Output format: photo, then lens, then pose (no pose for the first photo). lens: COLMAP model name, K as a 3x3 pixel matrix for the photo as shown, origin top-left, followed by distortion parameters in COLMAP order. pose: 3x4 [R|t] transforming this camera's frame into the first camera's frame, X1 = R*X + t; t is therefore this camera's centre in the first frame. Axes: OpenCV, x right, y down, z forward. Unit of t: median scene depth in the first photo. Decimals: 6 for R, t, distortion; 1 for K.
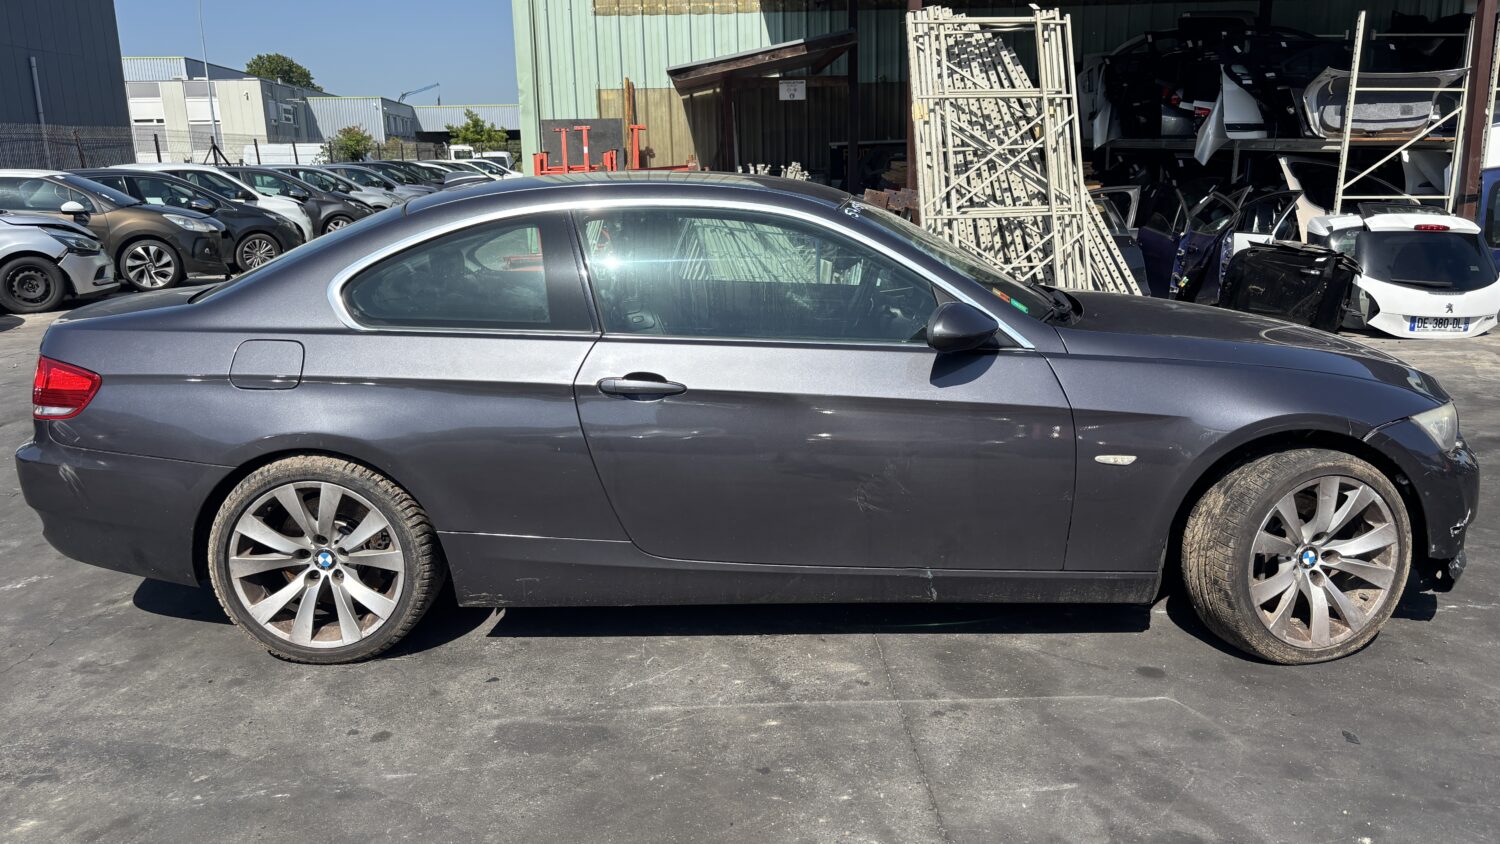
lens RADIAL K [[1050.0, 0, 750.0], [0, 1050.0, 422.0], [0, 0, 1]] dist [0.031588, -0.042888]
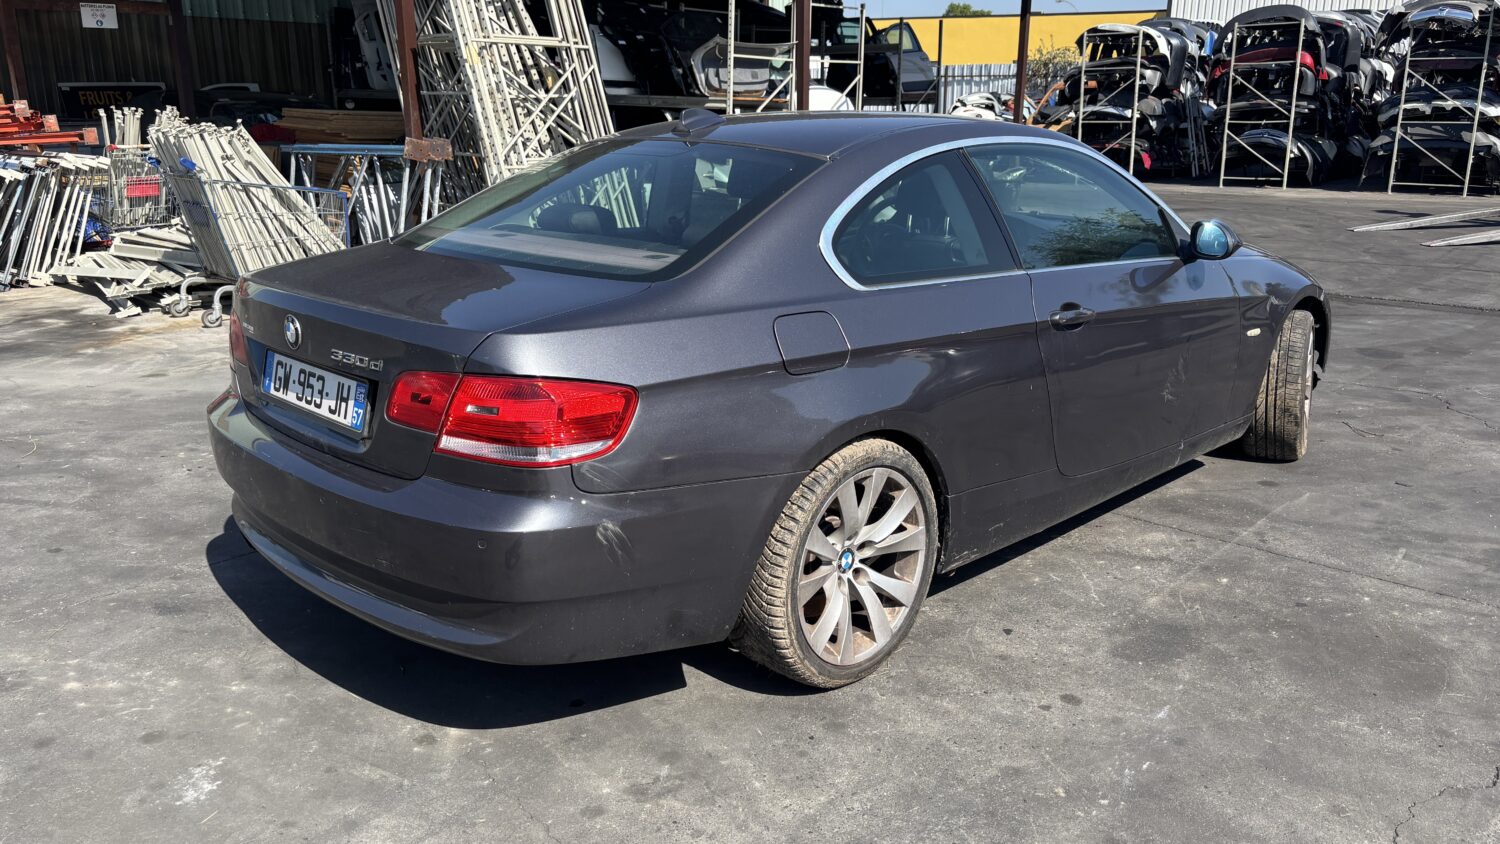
lens RADIAL K [[1050.0, 0, 750.0], [0, 1050.0, 422.0], [0, 0, 1]] dist [0.031588, -0.042888]
pose [[0.735202, -0.174480, 0.655008, -1.011836], [0.147407, 0.984332, 0.096751, -0.076292], [-0.661627, 0.025421, 0.749402, 0.410451]]
